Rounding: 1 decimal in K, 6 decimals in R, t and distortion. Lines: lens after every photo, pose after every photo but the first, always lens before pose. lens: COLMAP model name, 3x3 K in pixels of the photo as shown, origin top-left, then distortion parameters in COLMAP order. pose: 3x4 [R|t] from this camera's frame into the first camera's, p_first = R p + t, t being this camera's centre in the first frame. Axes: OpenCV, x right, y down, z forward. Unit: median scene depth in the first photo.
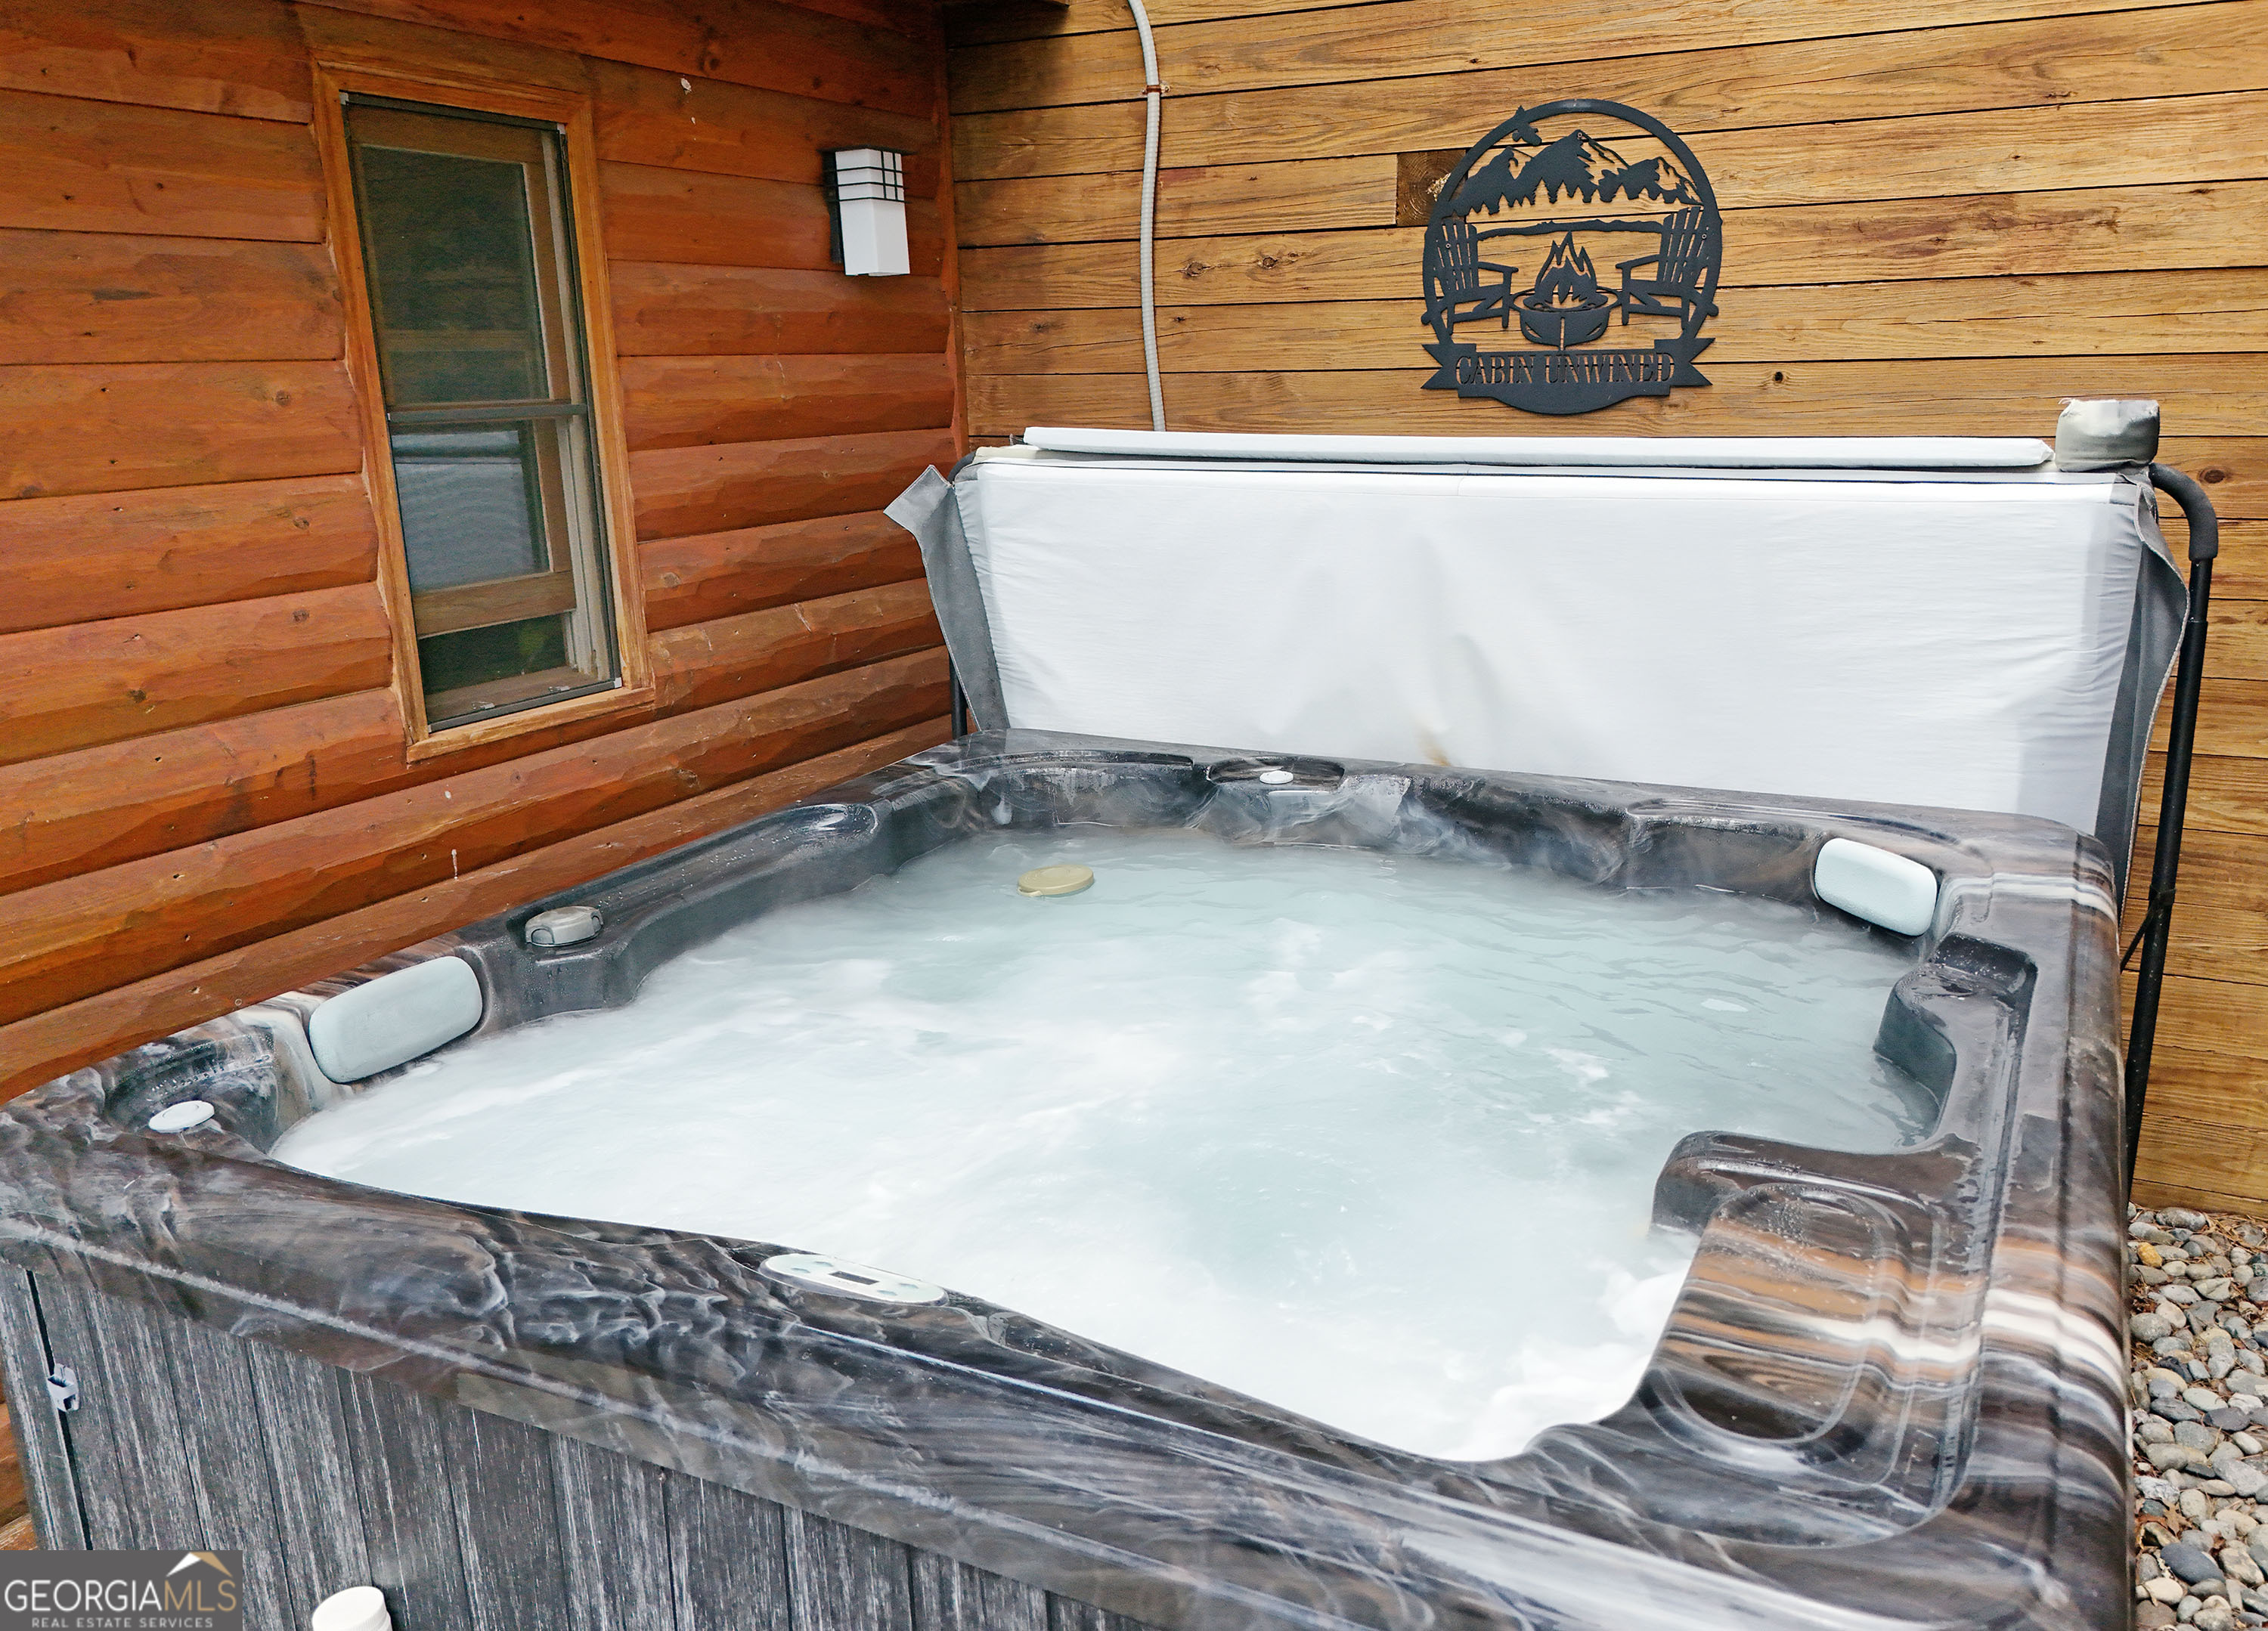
lens RADIAL K [[1809.7, 0, 1134.0], [0, 1809.7, 815.5], [0, 0, 1]] dist [-0.003664, -0.001127]
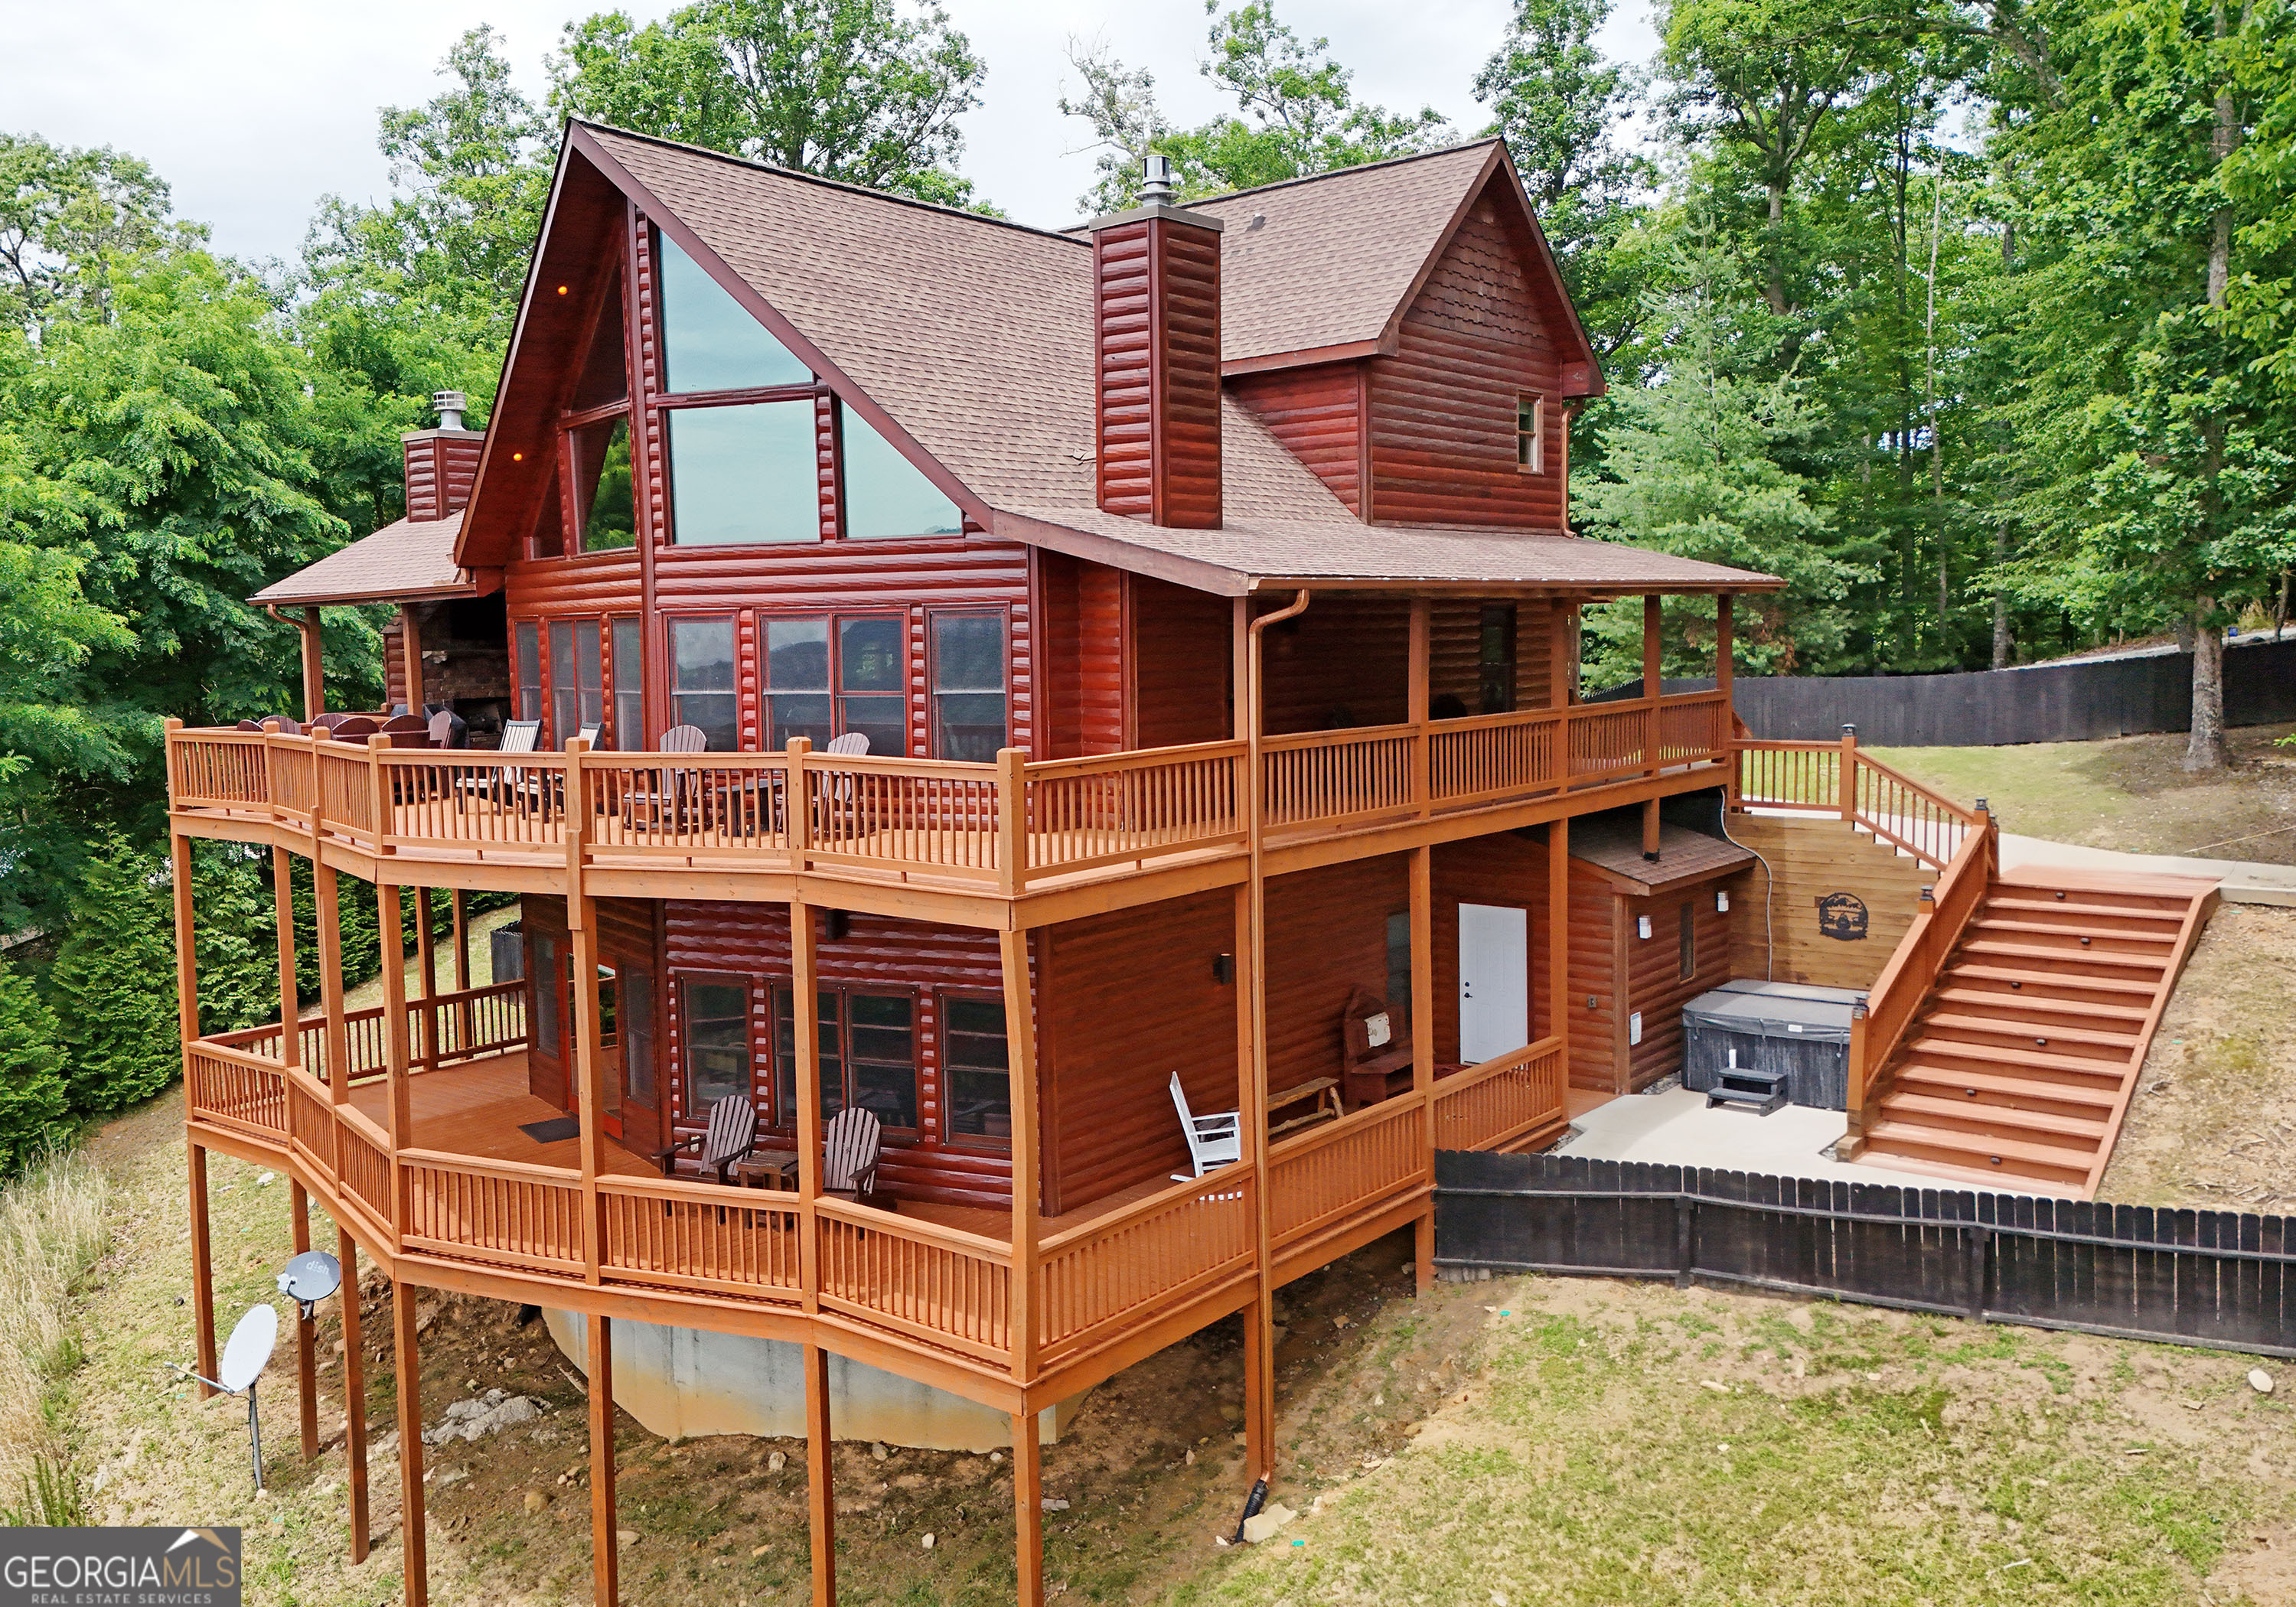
lens RADIAL K [[1781.6, 0, 1121.5], [0, 1781.6, 800.2], [0, 0, 1]] dist [0.080776, -0.063390]
pose [[0.976410, 0.018431, -0.215136, -0.880868], [-0.050845, 0.987959, -0.146124, 0.345305], [0.209852, 0.153615, 0.965590, -5.694373]]
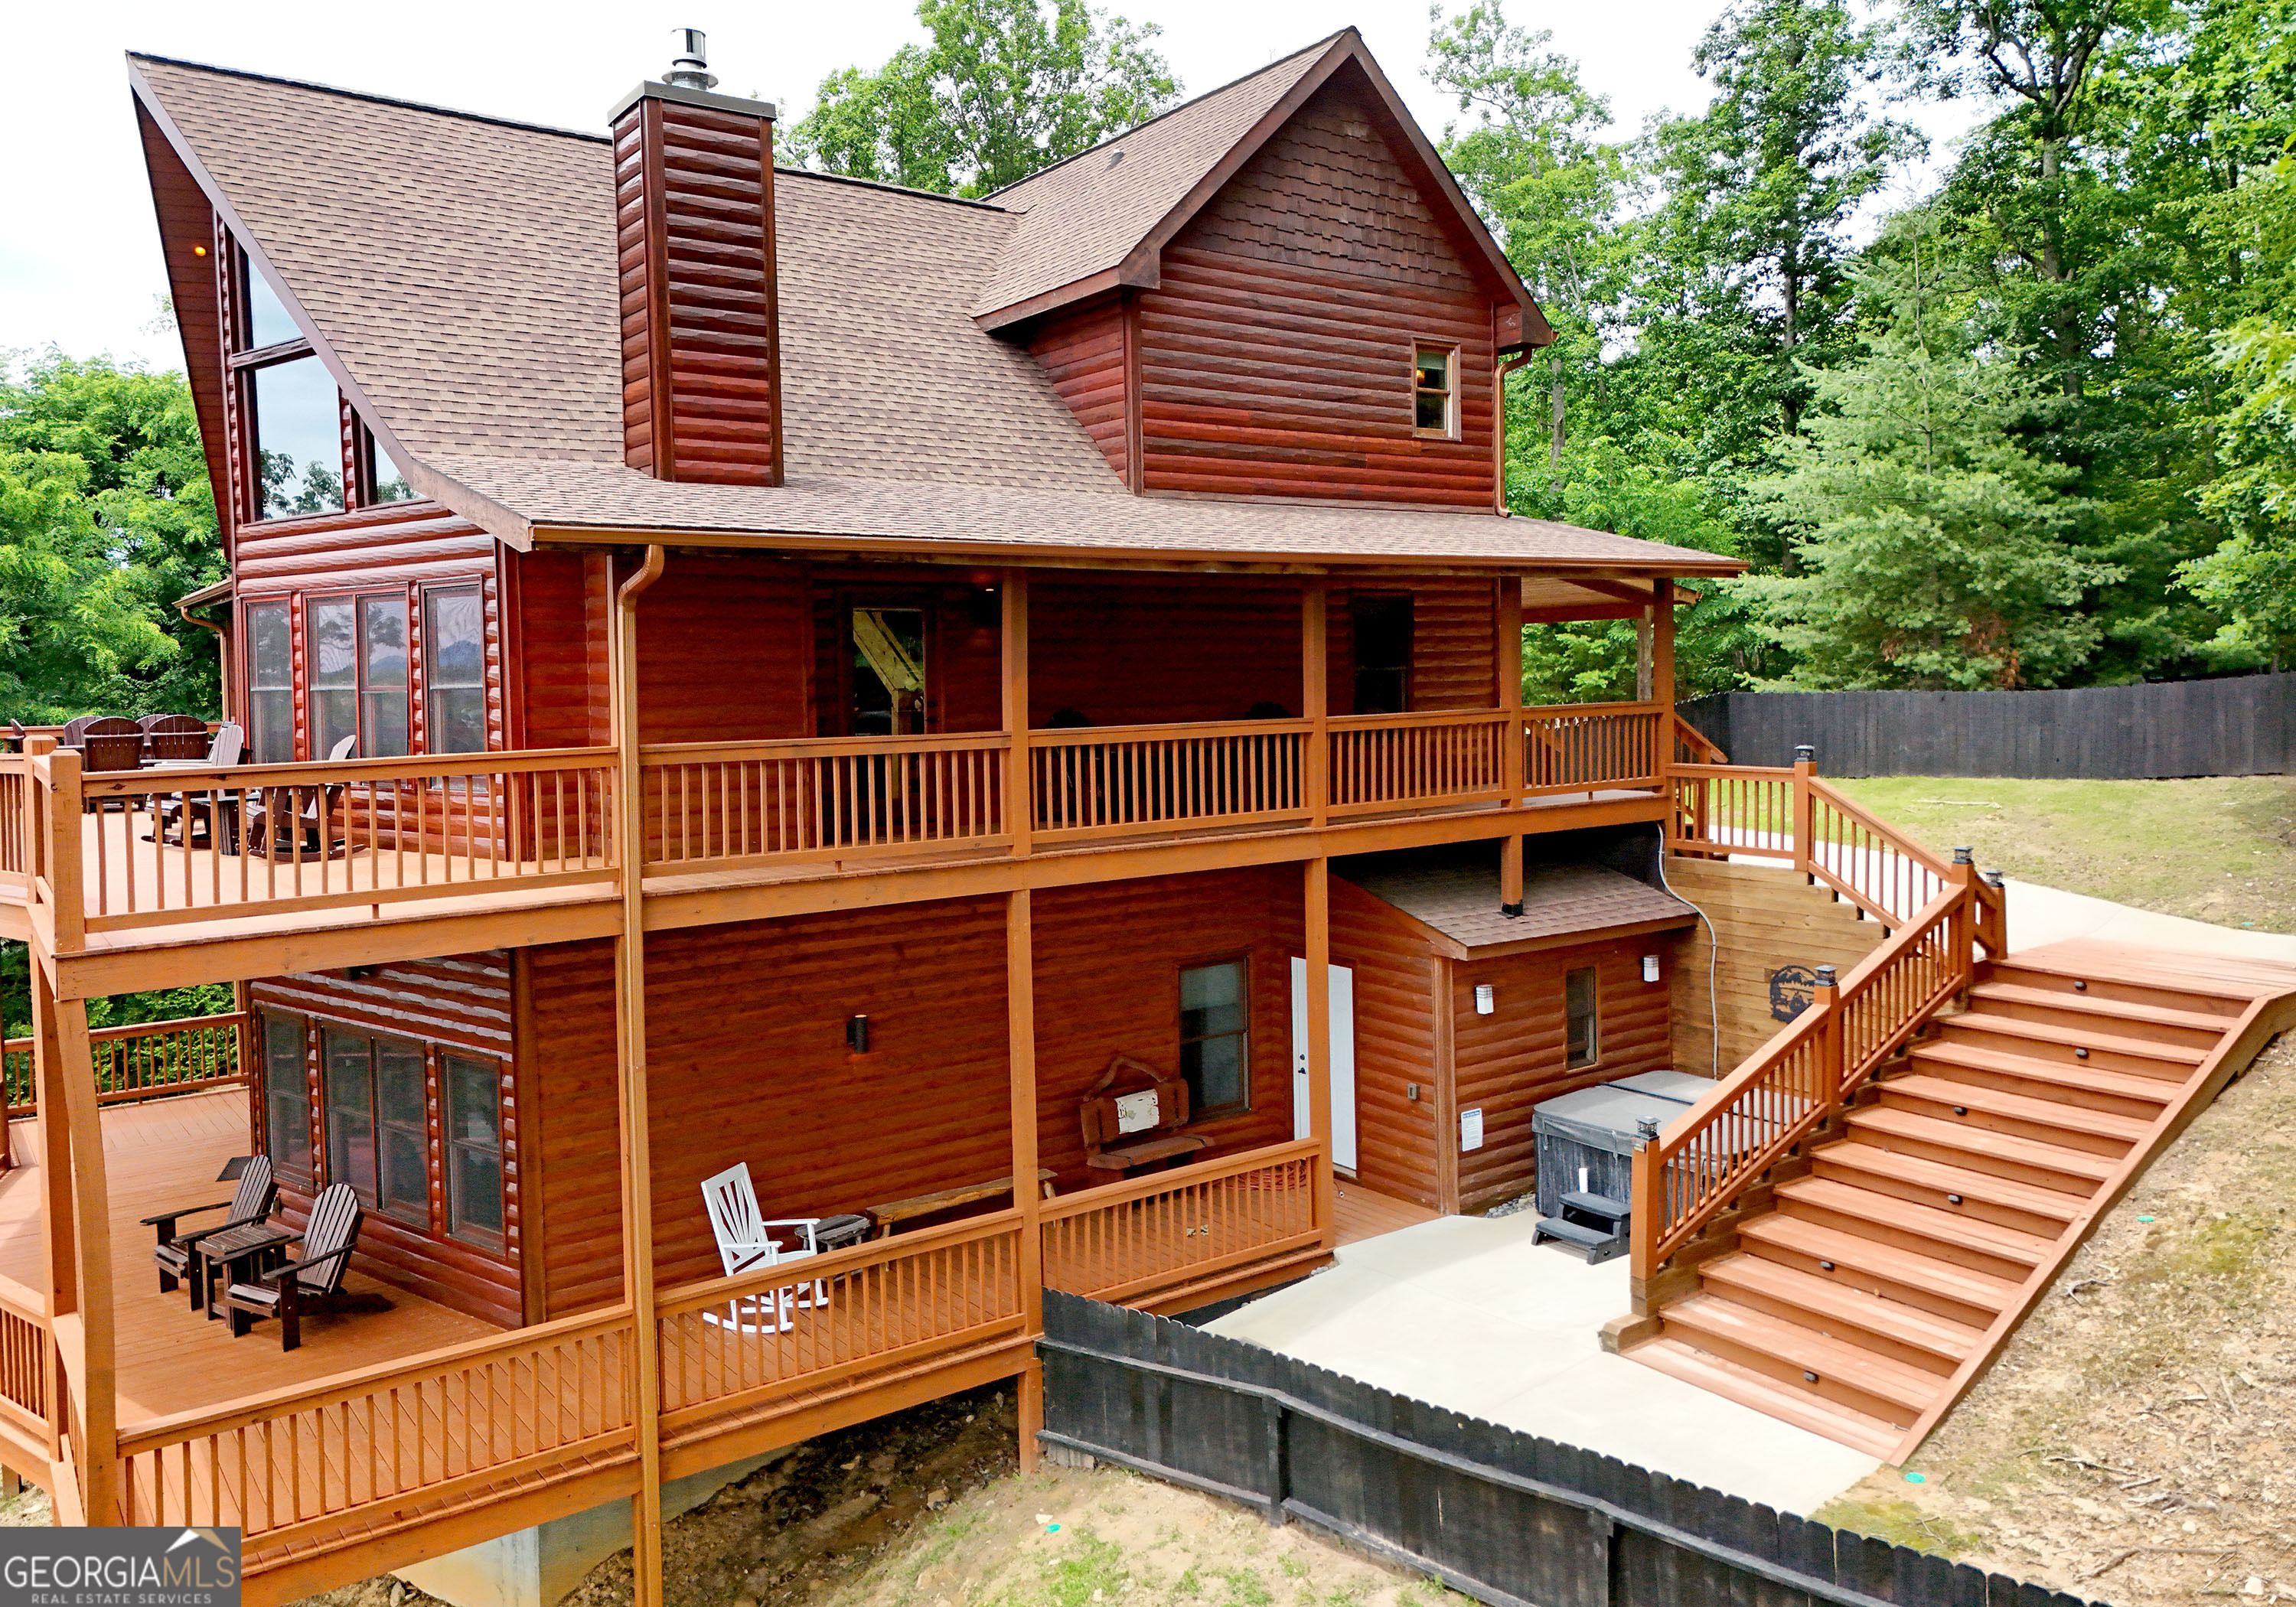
lens RADIAL K [[1643.3, 0, 1148.1], [0, 1643.3, 768.4], [0, 0, 1]] dist [0.079991, -0.067430]
pose [[0.894727, 0.027200, -0.445785, 0.648250], [-0.107181, 0.982051, -0.155202, -0.026309], [0.433562, 0.186643, 0.881583, -3.803322]]
